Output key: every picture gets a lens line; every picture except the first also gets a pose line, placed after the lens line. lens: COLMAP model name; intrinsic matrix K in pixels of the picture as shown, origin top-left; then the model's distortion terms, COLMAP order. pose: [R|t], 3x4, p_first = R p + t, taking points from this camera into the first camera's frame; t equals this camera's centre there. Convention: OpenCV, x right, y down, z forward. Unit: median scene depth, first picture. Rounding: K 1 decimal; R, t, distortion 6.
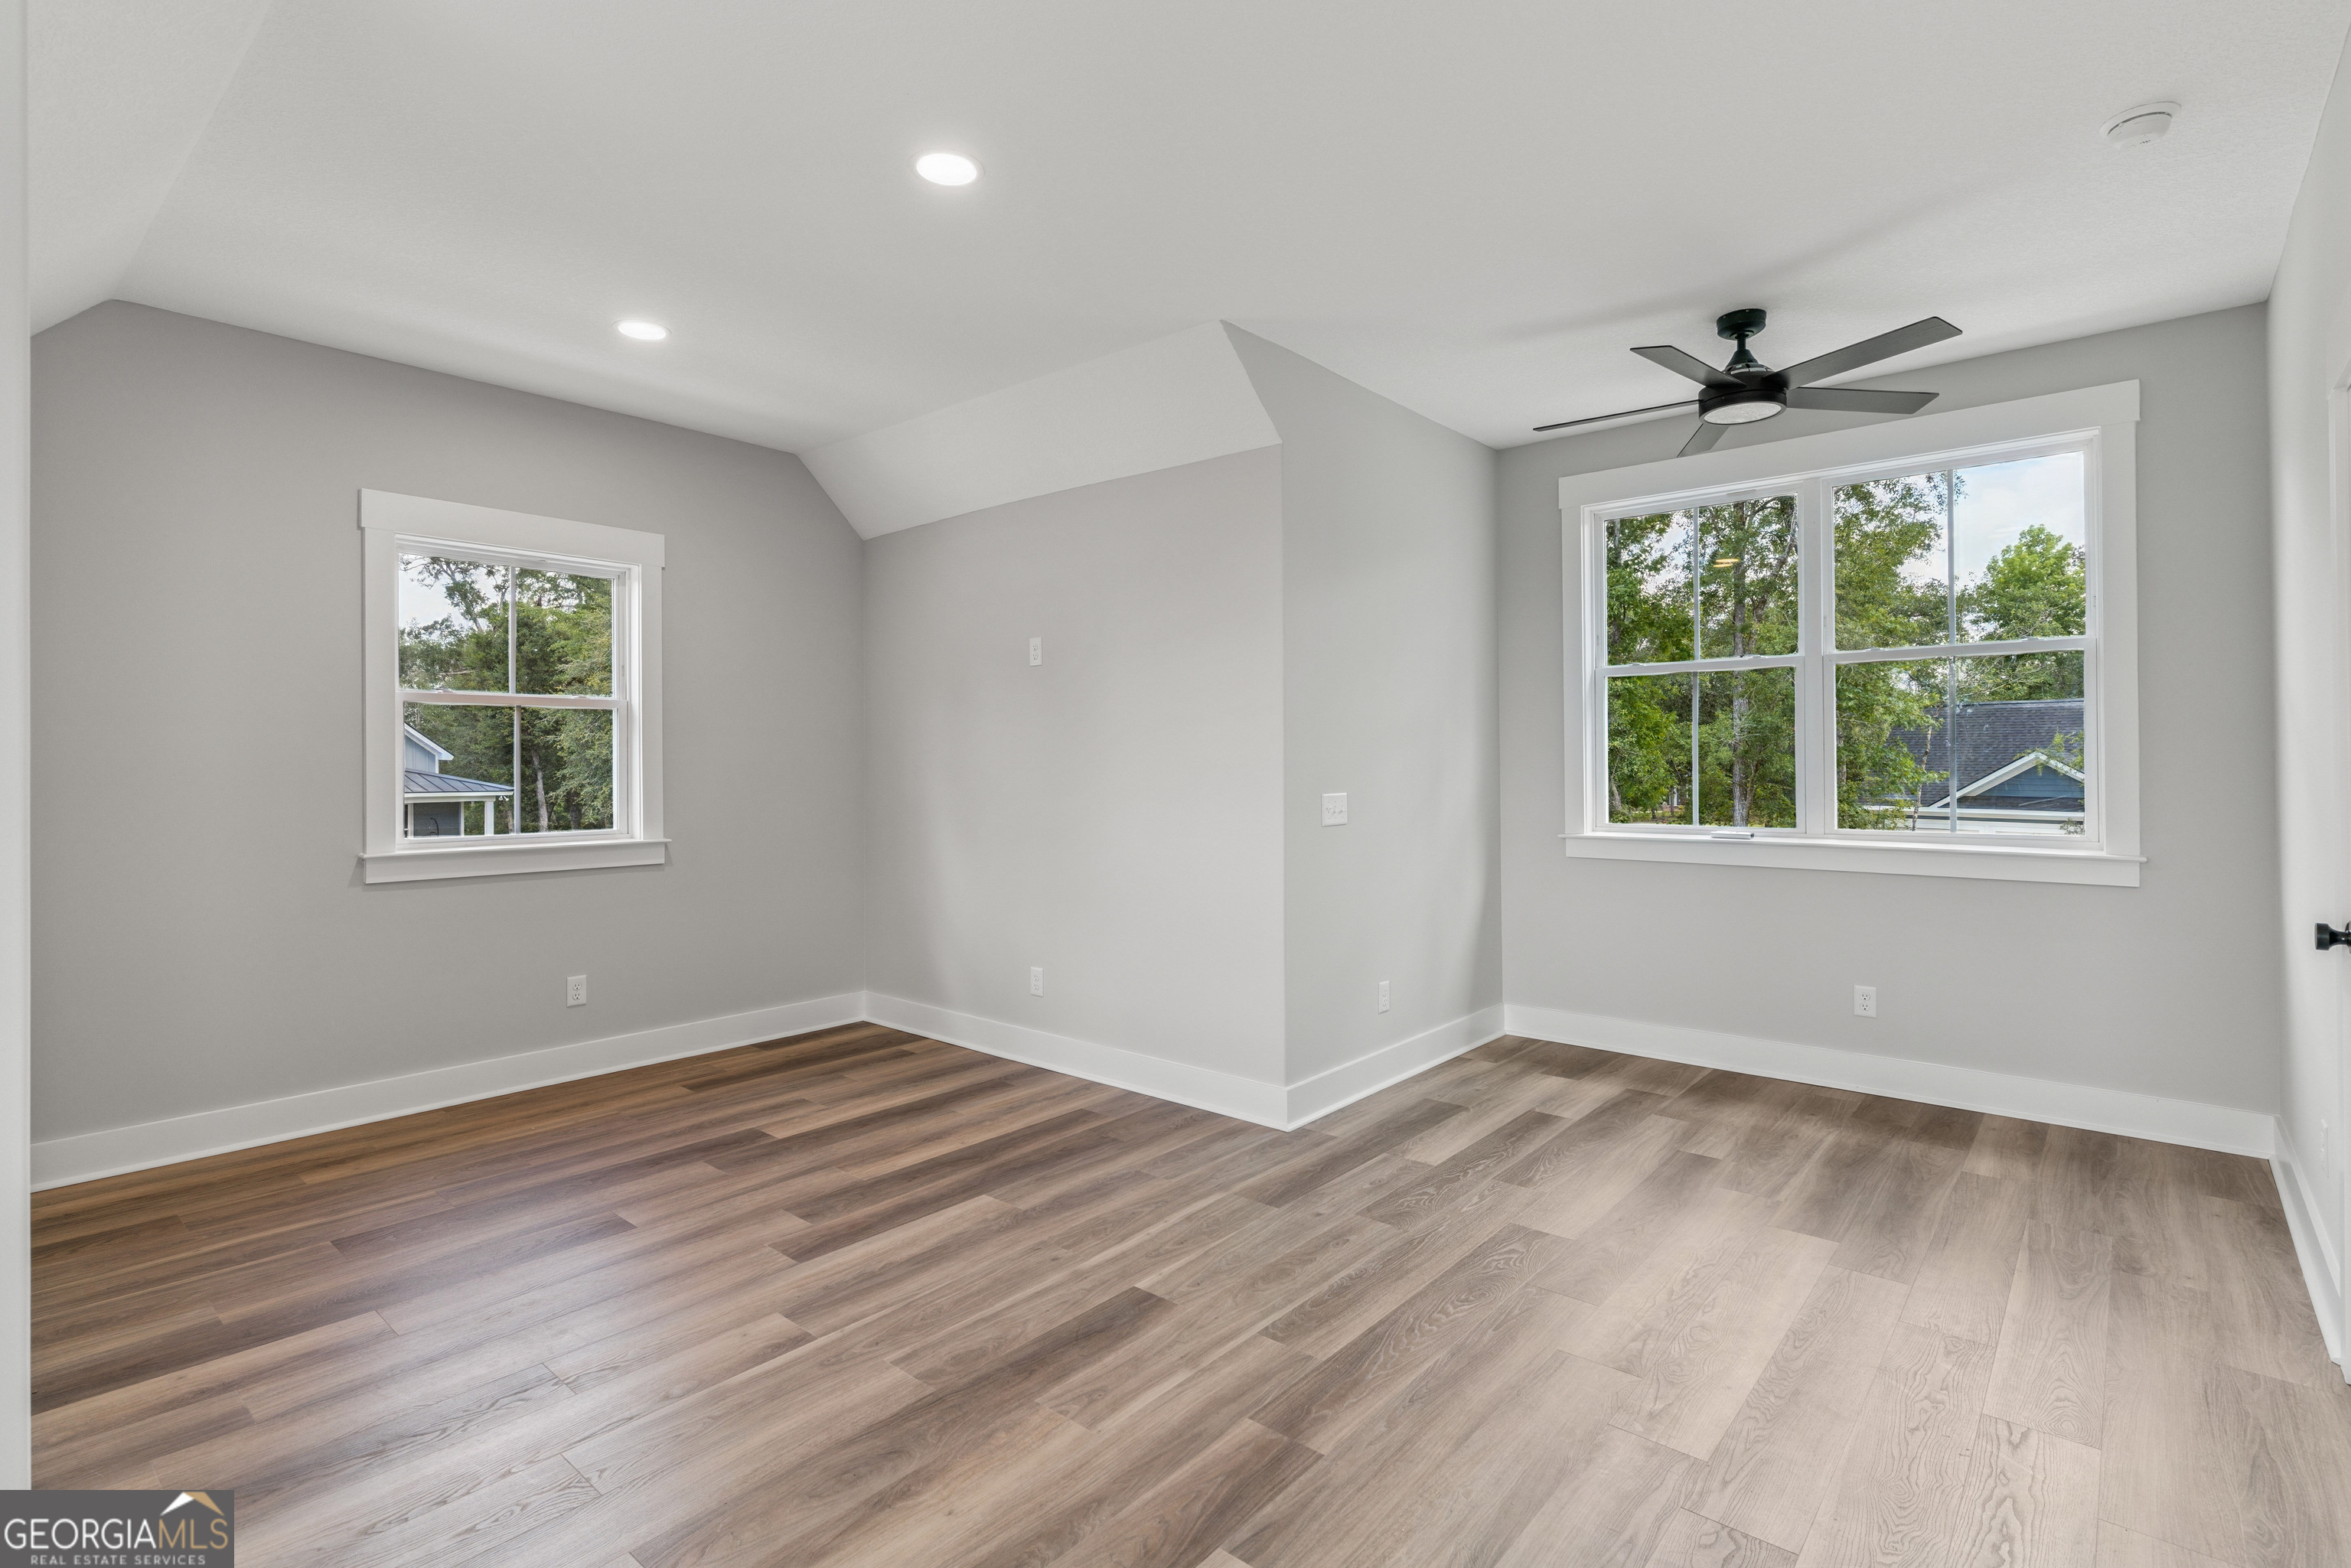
lens RADIAL K [[1113.2, 0, 1173.1], [0, 1113.2, 769.1], [0, 0, 1]] dist [0.002957, 0.001239]
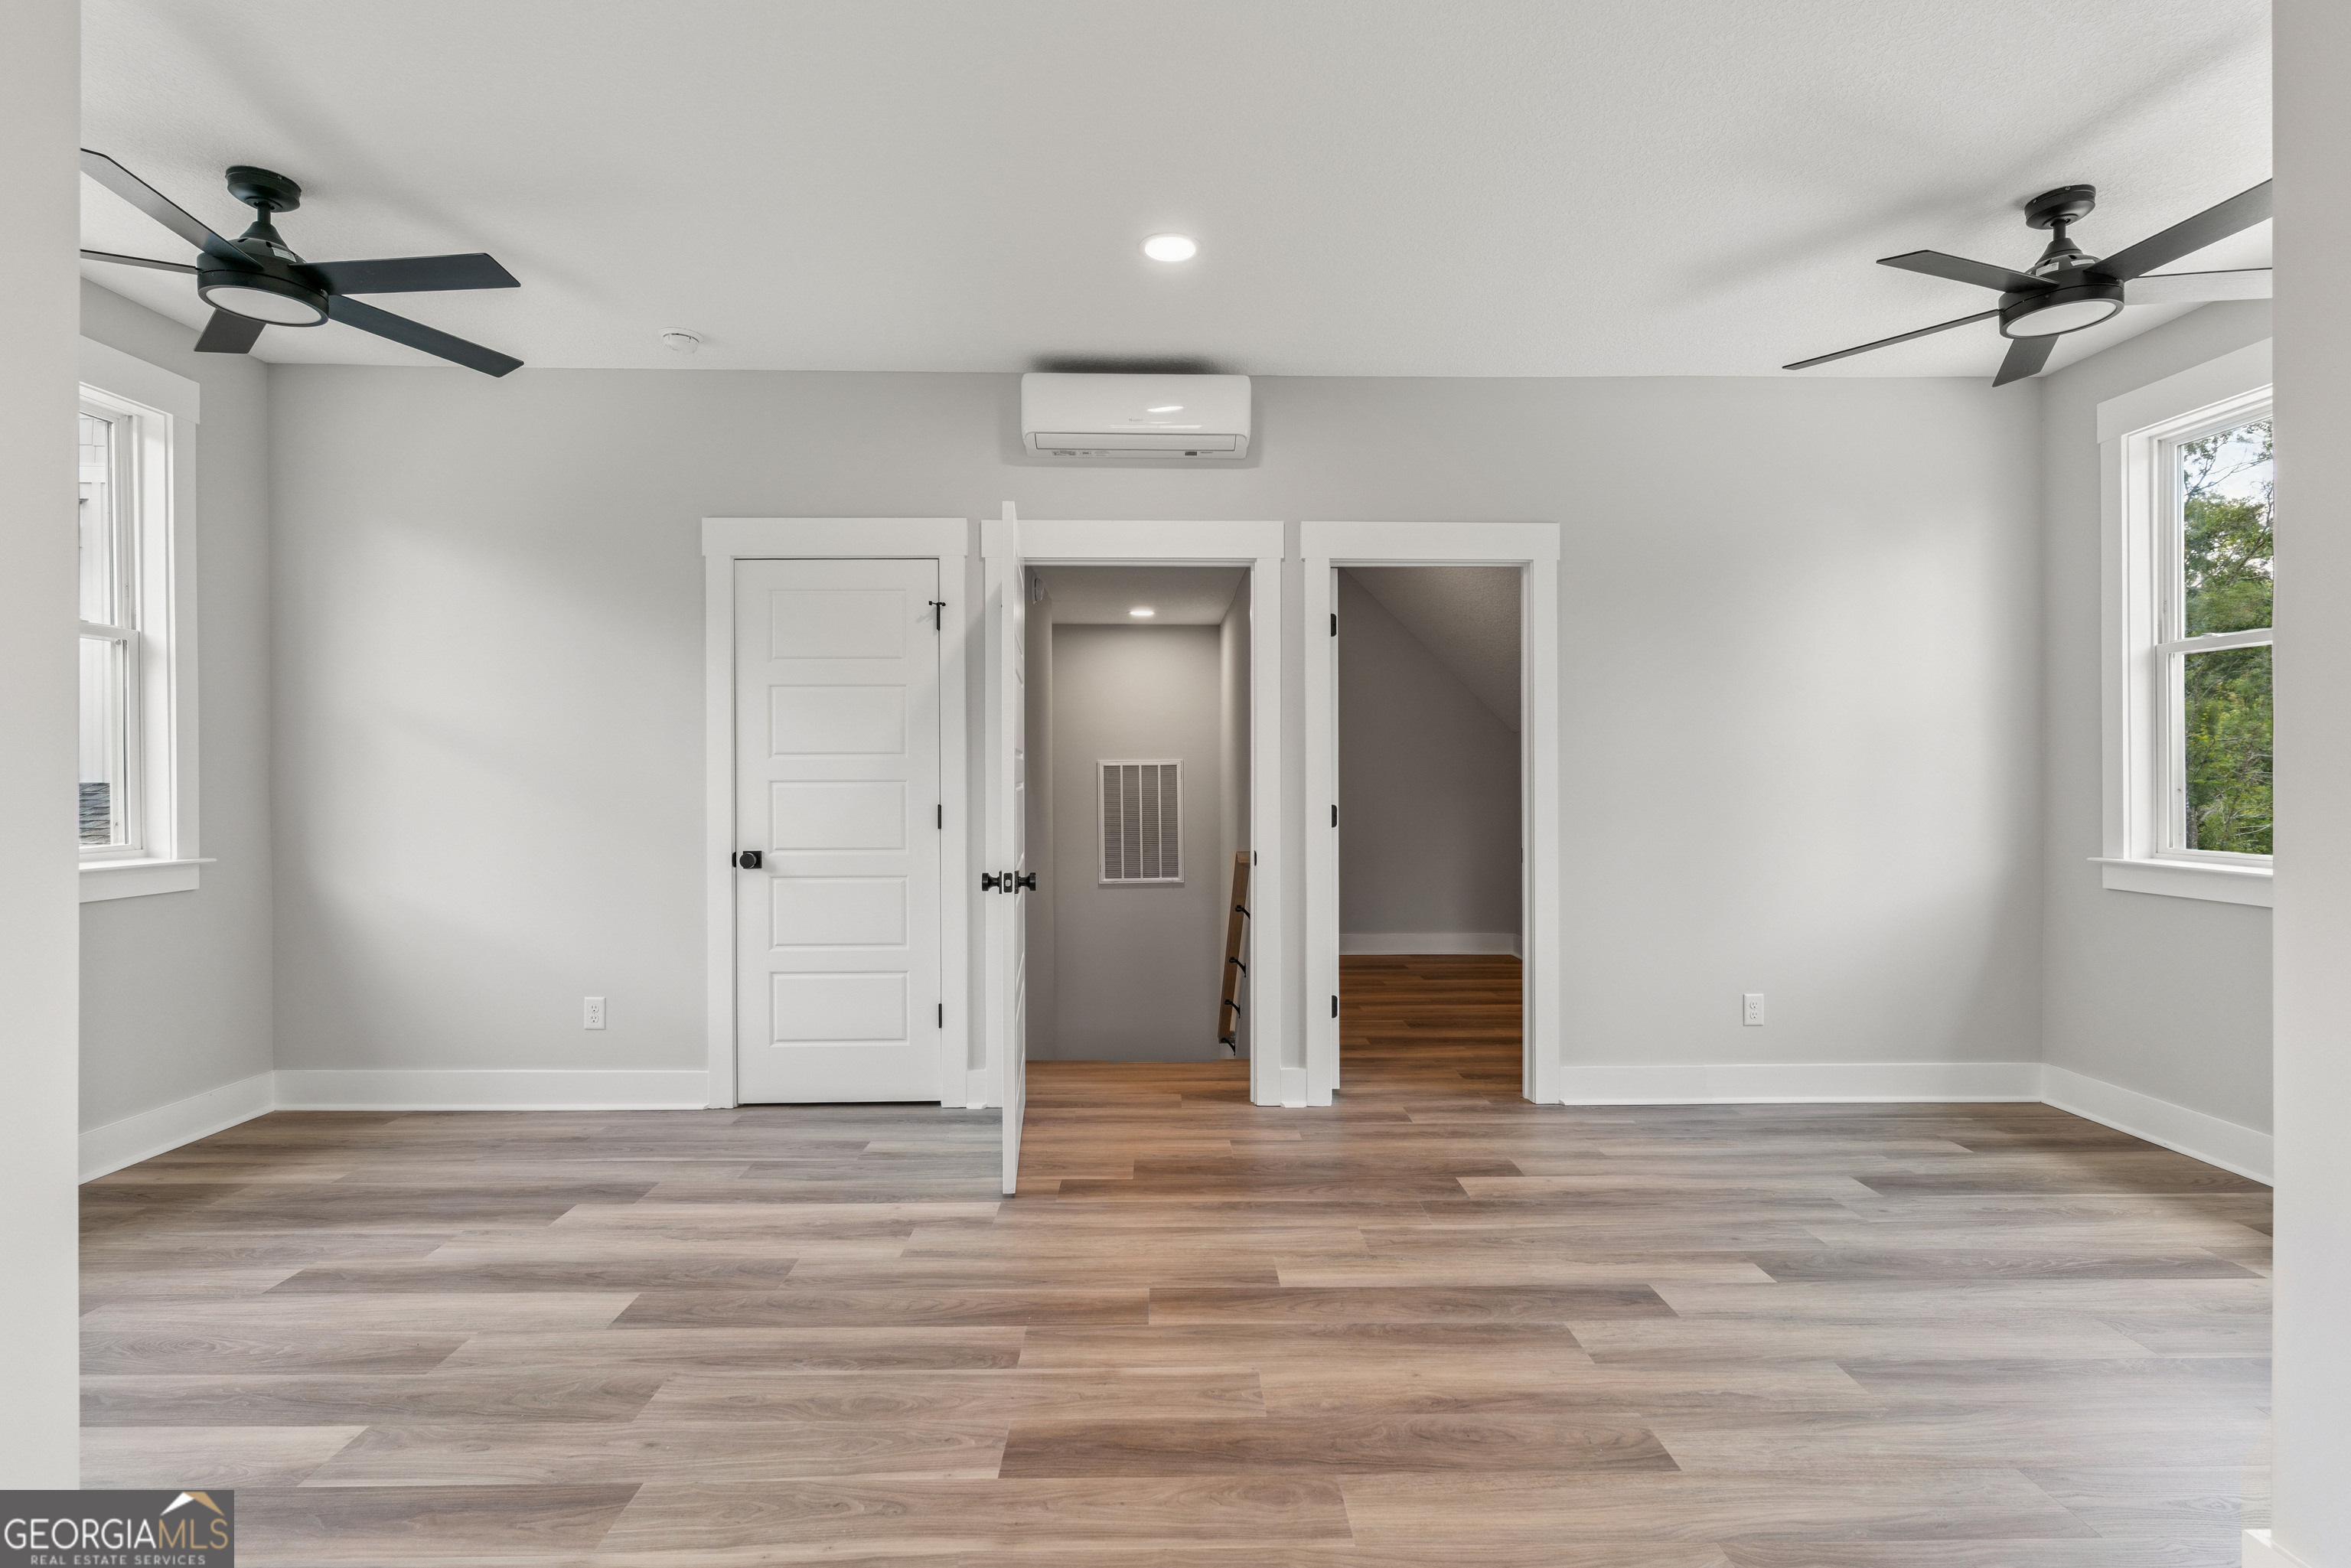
lens RADIAL K [[1113.2, 0, 1173.4], [0, 1113.2, 780.2], [0, 0, 1]] dist [0.002957, 0.001239]
pose [[-0.663659, -0.000144, 0.748035, -0.703708], [0.006165, 0.999965, 0.005661, 0.013068], [-0.748010, 0.008368, -0.663635, 1.511698]]
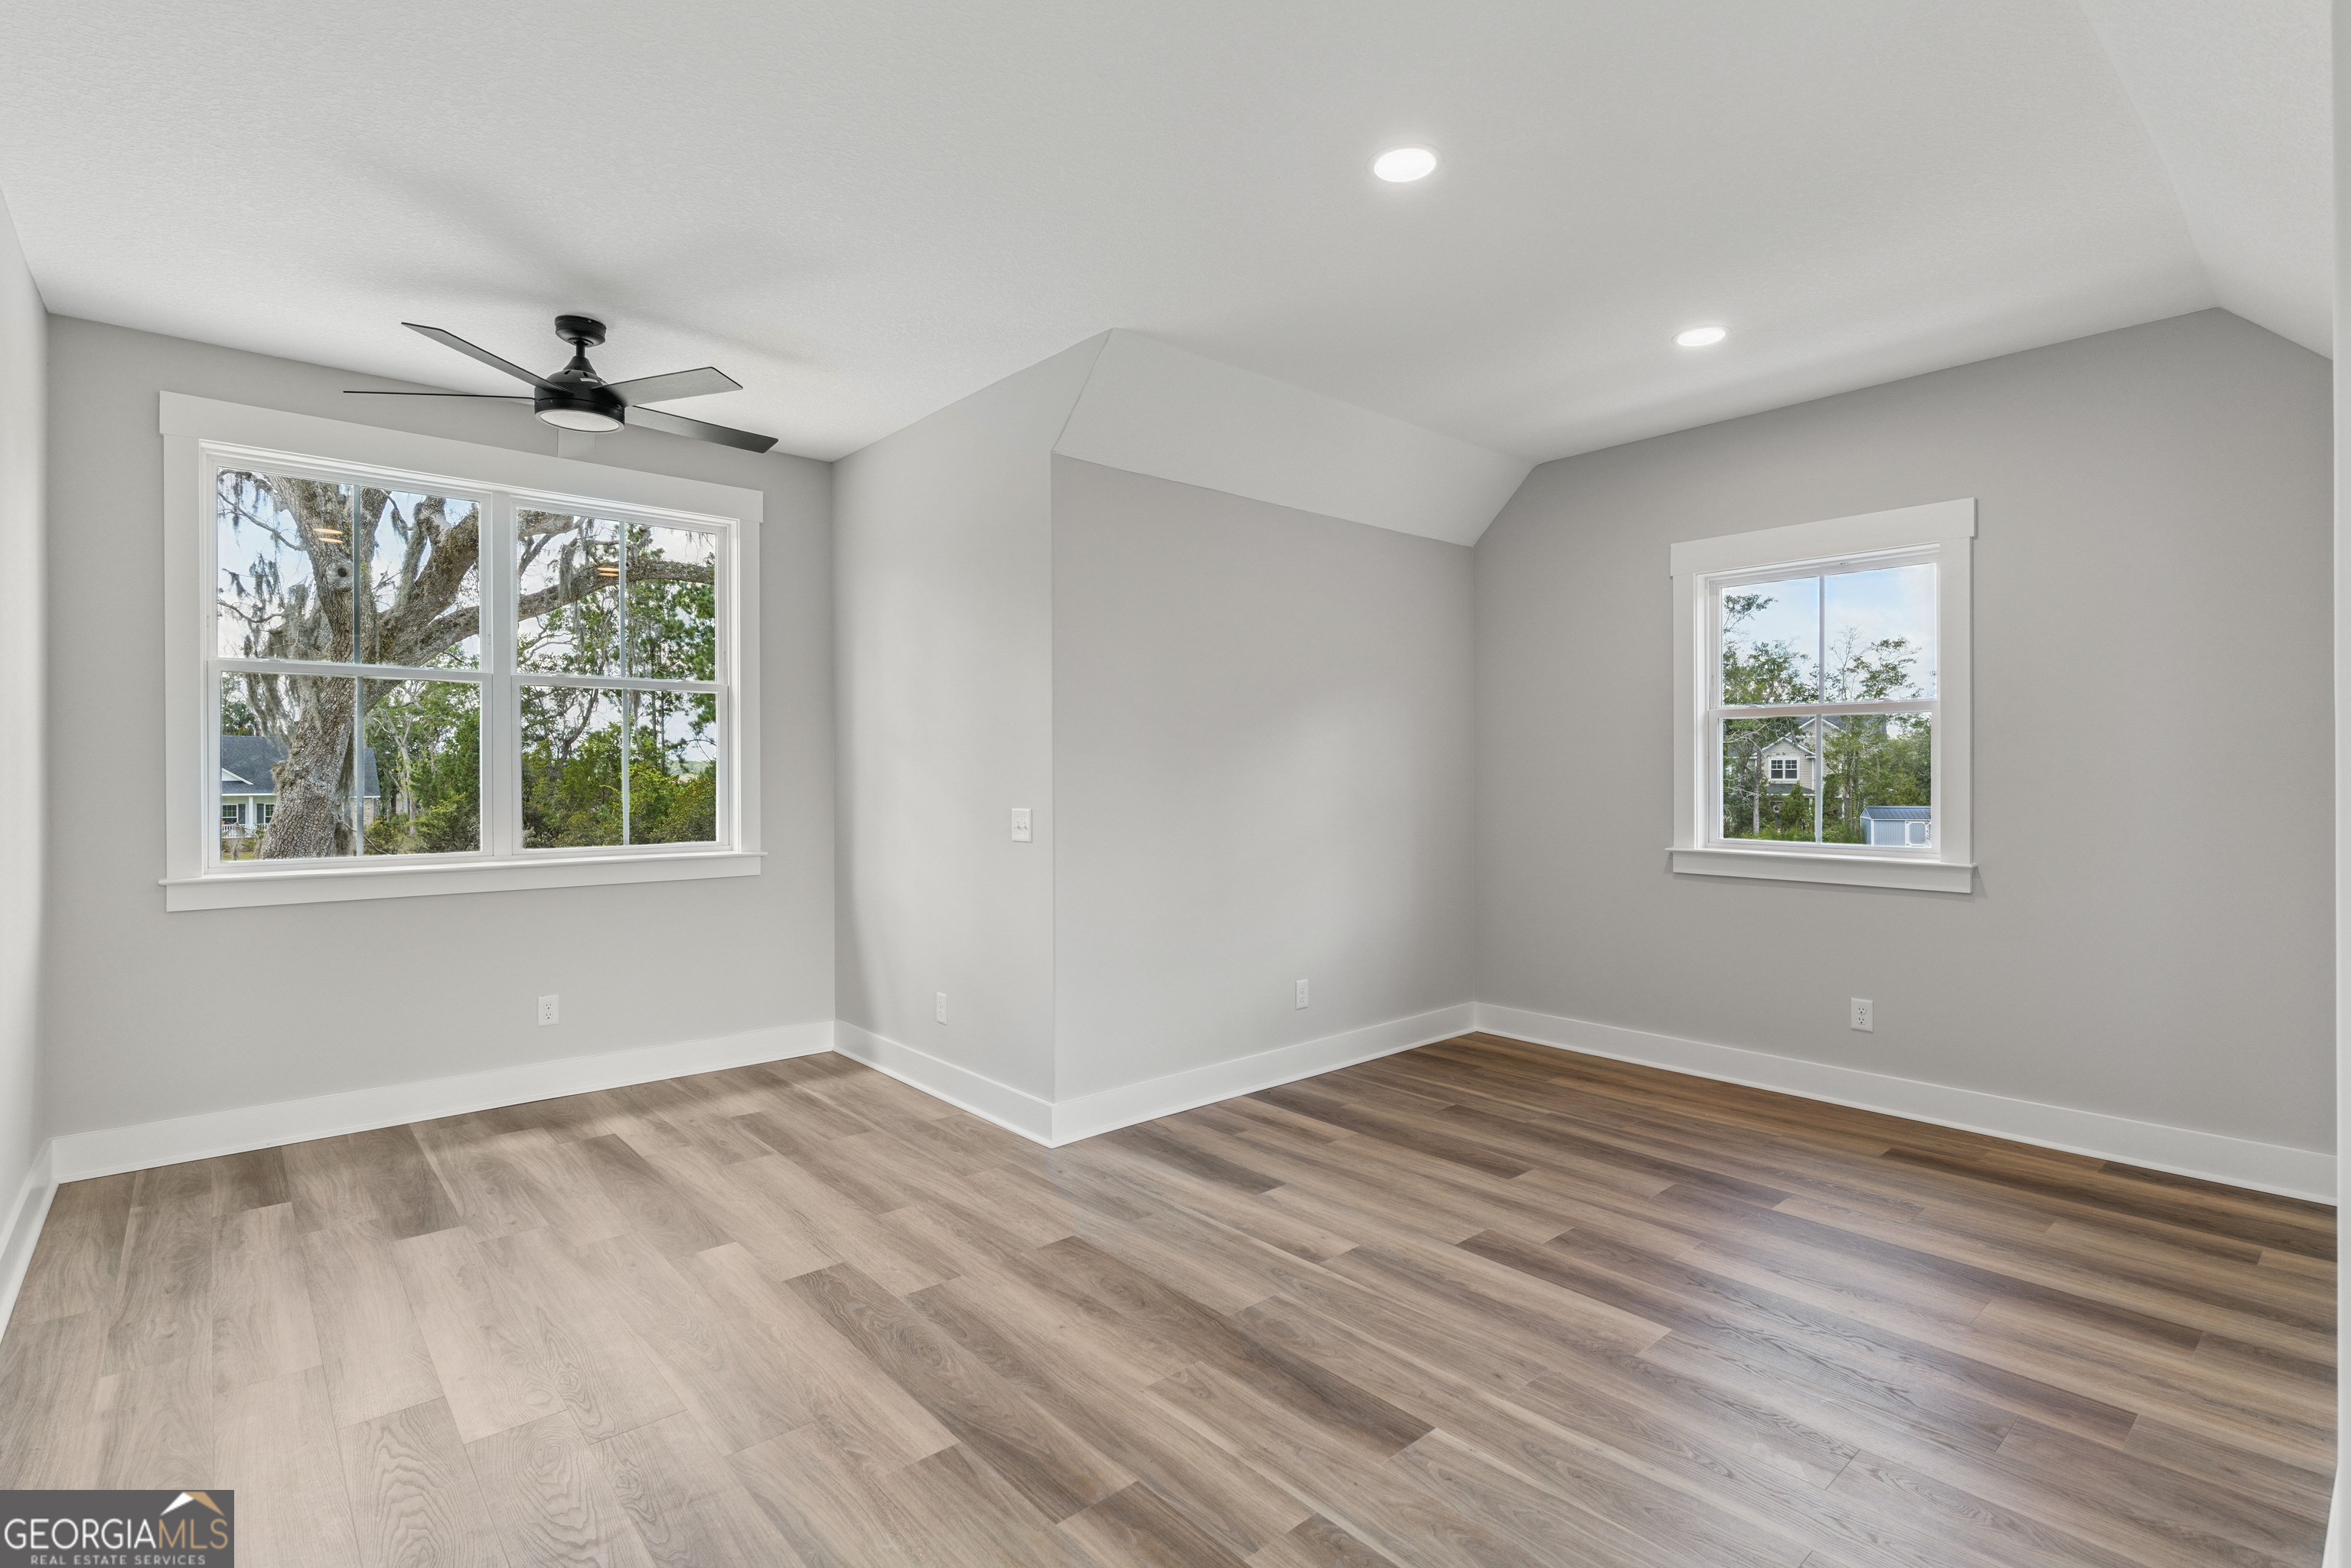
lens RADIAL K [[1113.2, 0, 1181.5], [0, 1113.2, 776.4], [0, 0, 1]] dist [0.002957, 0.001239]
pose [[-0.139394, 0.005921, -0.990219, 0.850363], [-0.004469, 0.999968, 0.006608, -0.009342], [0.990227, 0.005346, -0.139364, 1.011056]]
